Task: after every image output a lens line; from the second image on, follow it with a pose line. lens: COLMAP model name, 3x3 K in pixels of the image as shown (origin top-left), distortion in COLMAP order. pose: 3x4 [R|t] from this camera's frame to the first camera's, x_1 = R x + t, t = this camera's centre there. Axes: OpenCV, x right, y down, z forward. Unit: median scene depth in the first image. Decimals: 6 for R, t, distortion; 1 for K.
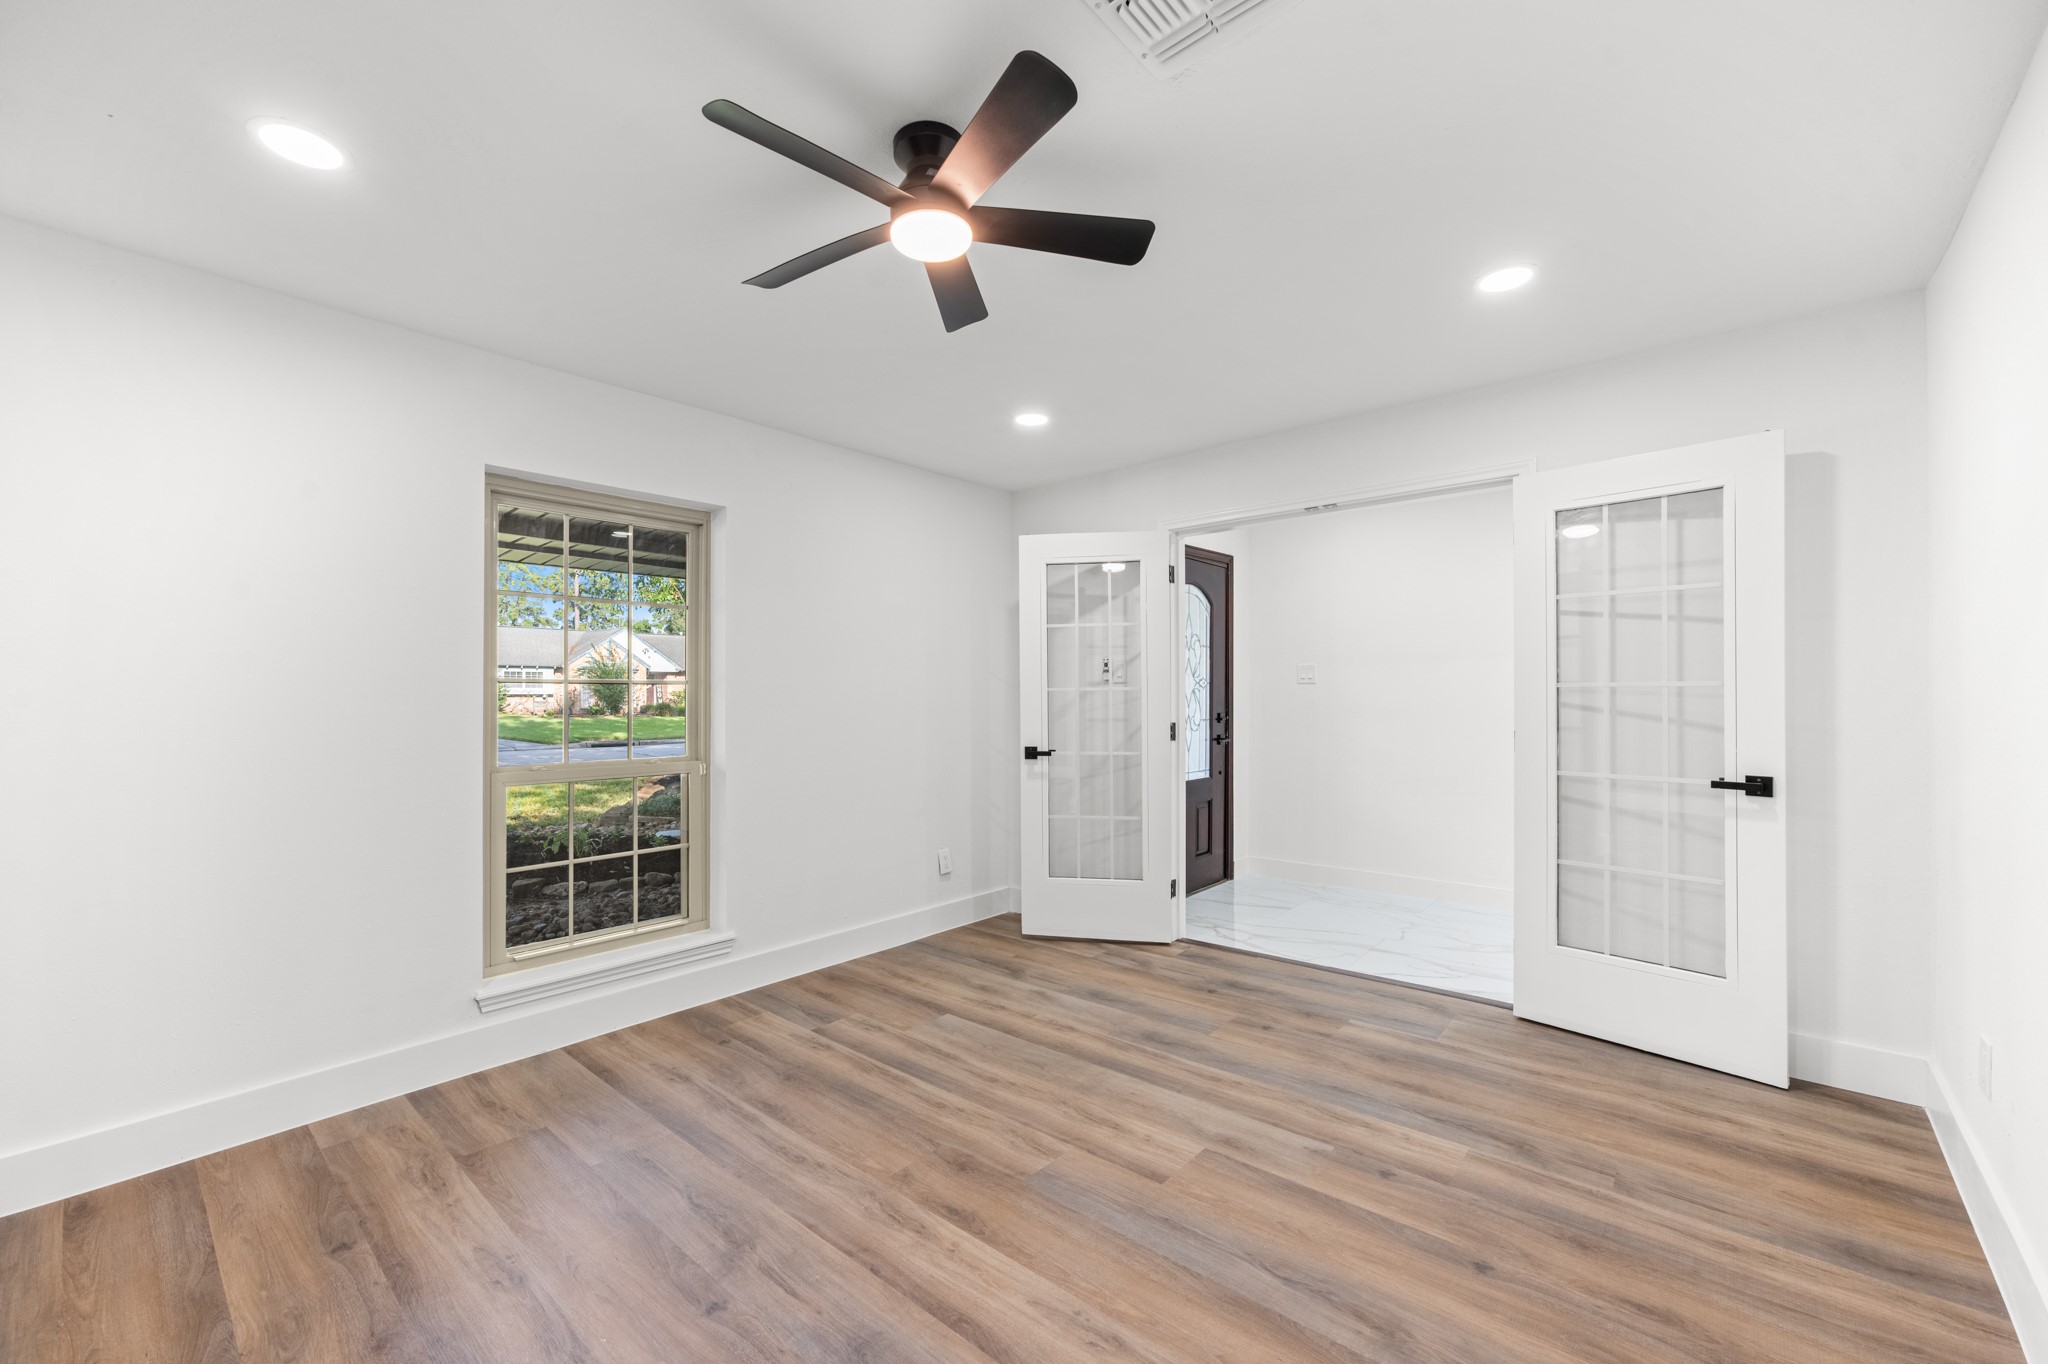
lens RADIAL K [[814.9, 0, 1017.0], [0, 814.9, 683.3], [0, 0, 1]] dist [-0.033168, 0.014802]
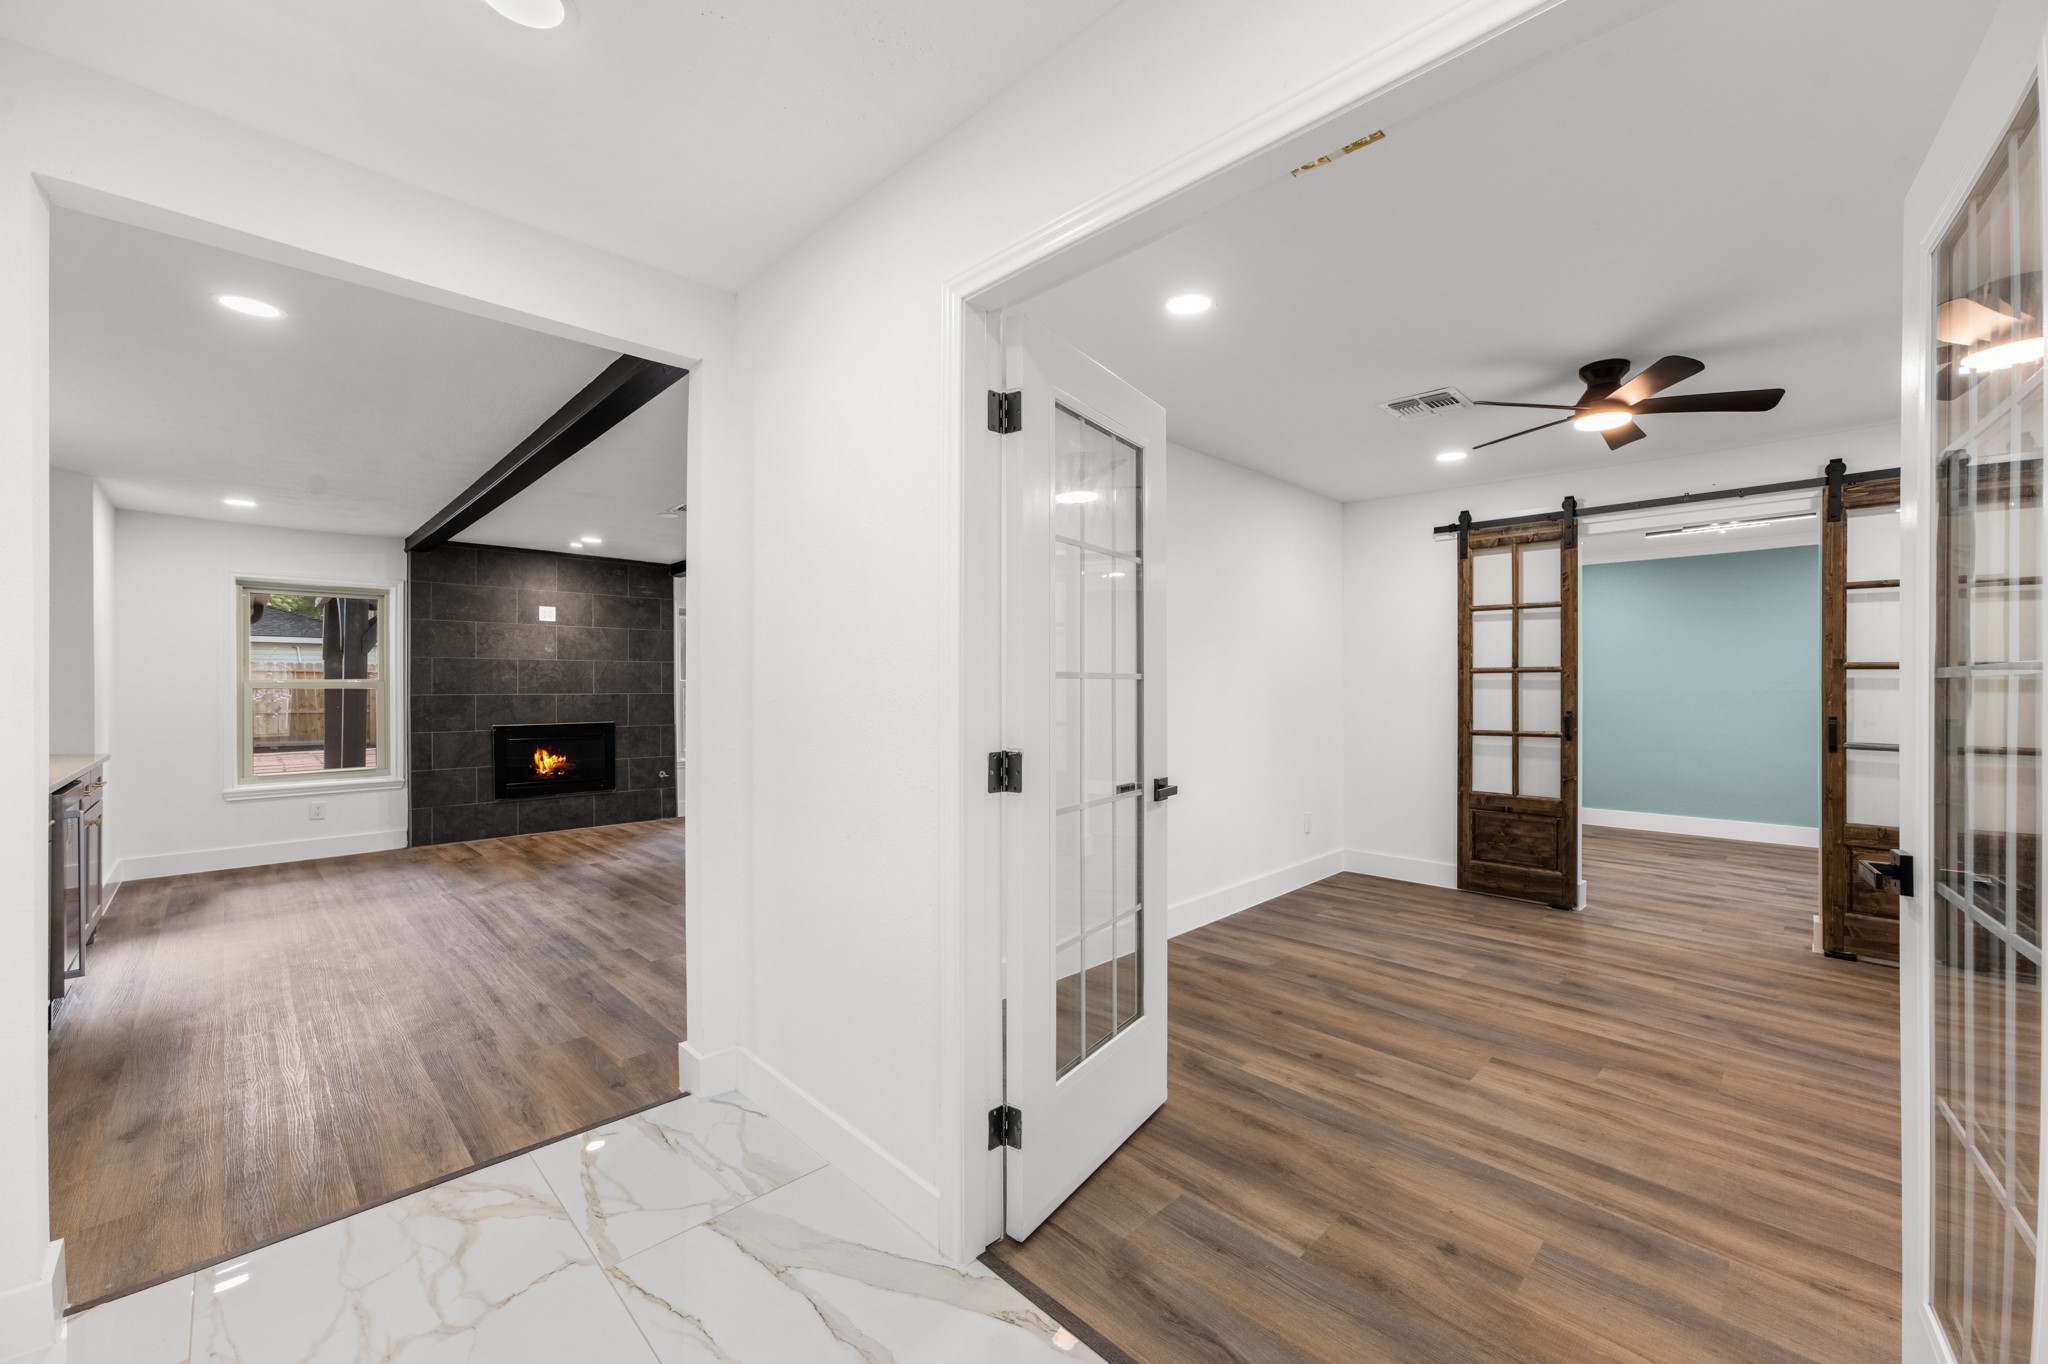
lens RADIAL K [[814.9, 0, 1030.6], [0, 814.9, 683.2], [0, 0, 1]] dist [-0.033168, 0.014802]
pose [[-0.997770, 0.002563, 0.066695, 0.692322], [0.001398, 0.999846, -0.017510, 0.027839], [-0.066729, -0.017377, -0.997620, 1.946016]]
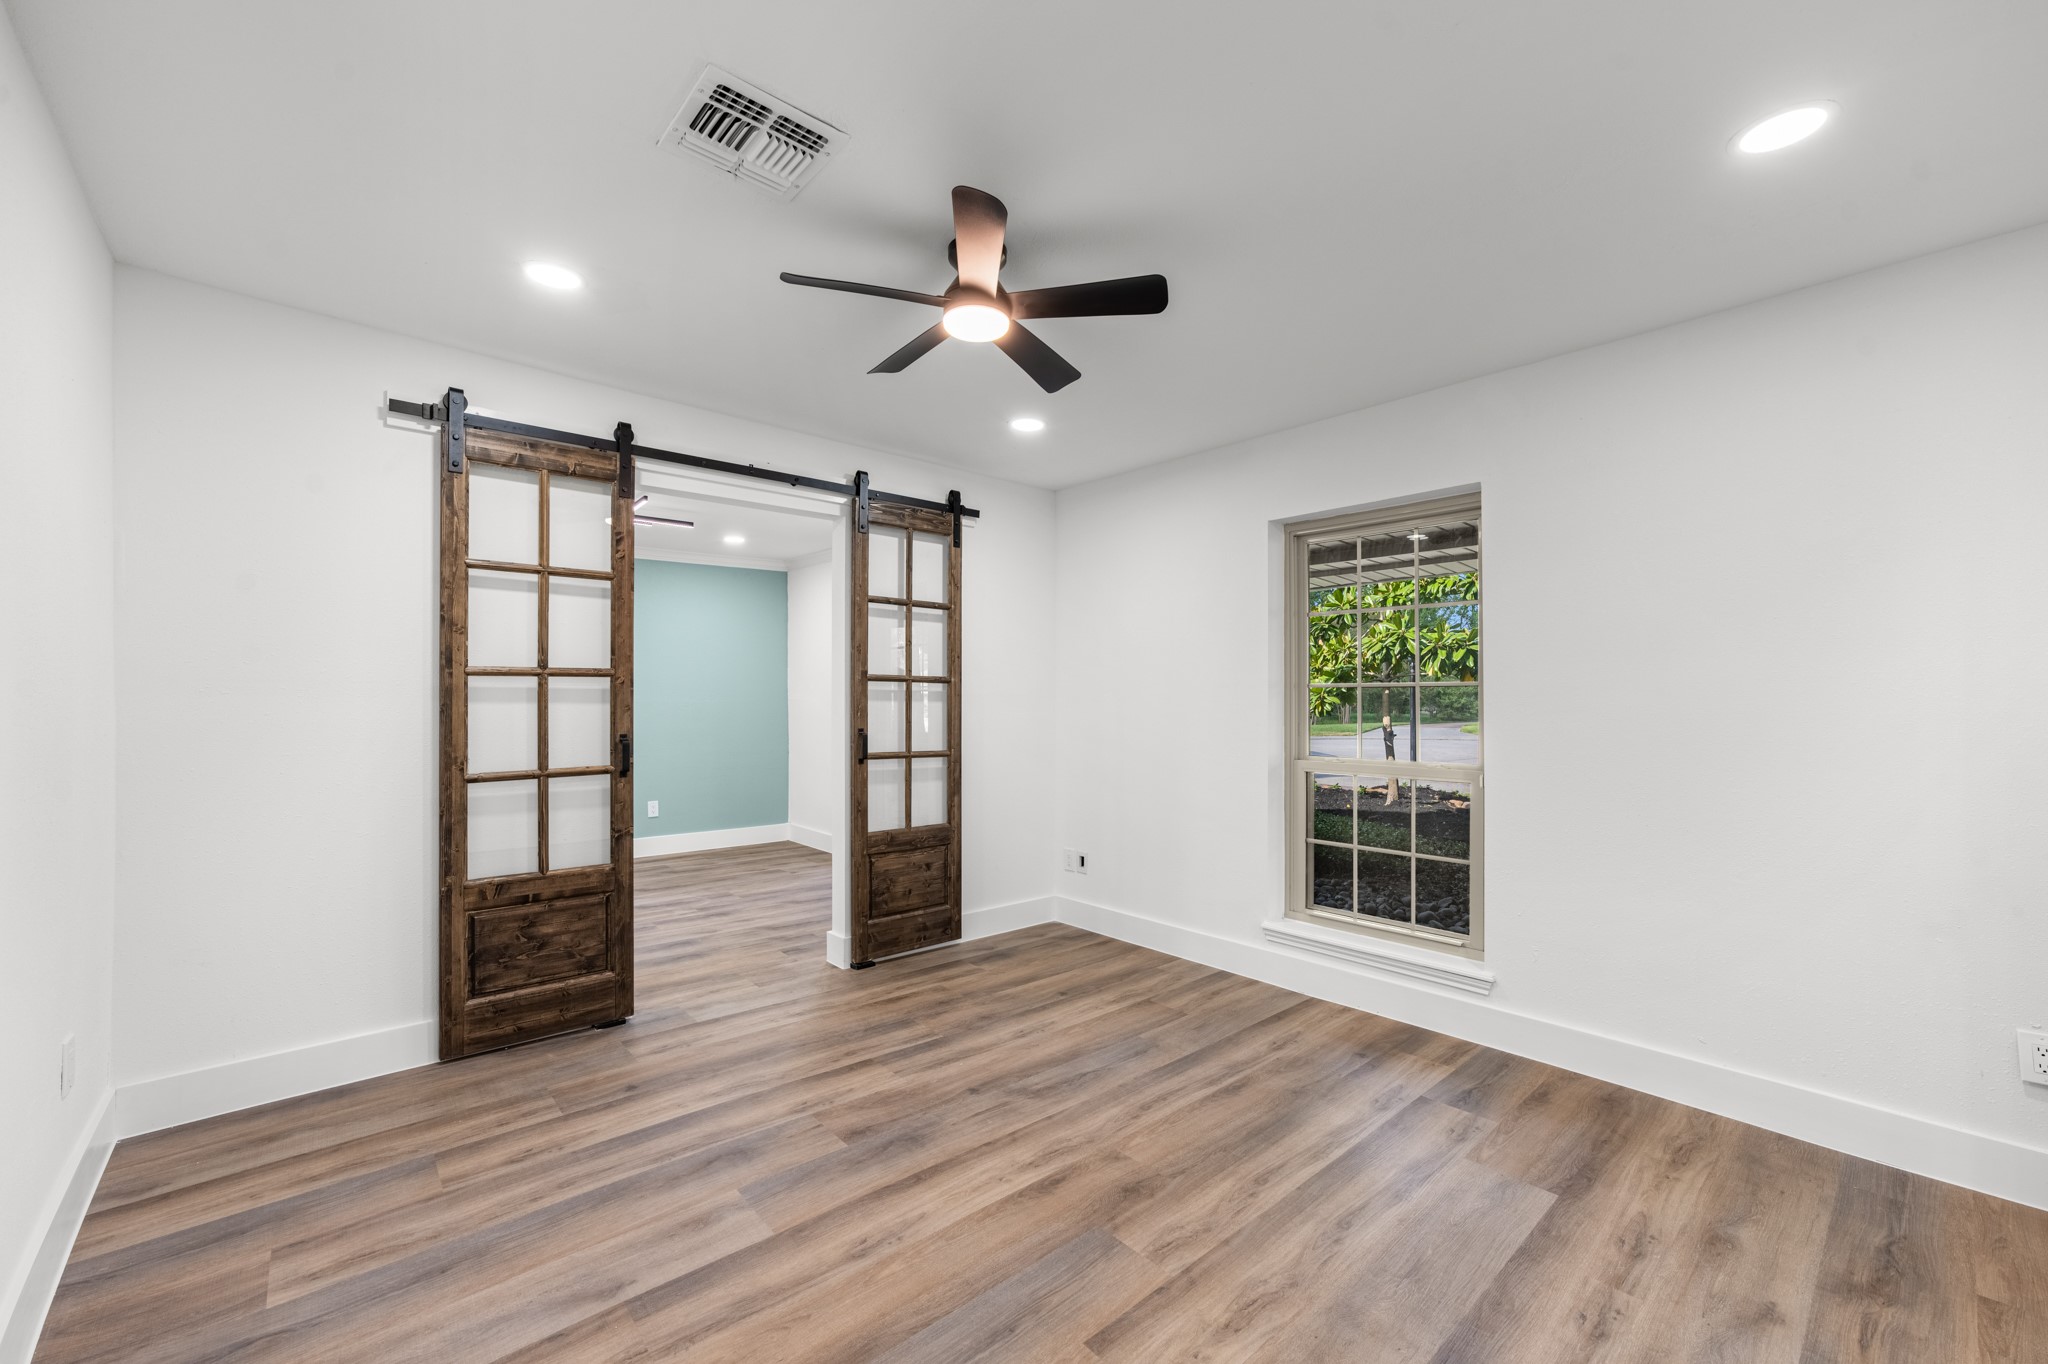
lens RADIAL K [[814.9, 0, 1029.8], [0, 814.9, 694.4], [0, 0, 1]] dist [-0.033168, 0.014802]
pose [[-0.119408, 0.000741, -0.992845, 0.771087], [0.011309, 0.999936, -0.000614, 0.007326], [0.992781, -0.011301, -0.119409, 0.860292]]
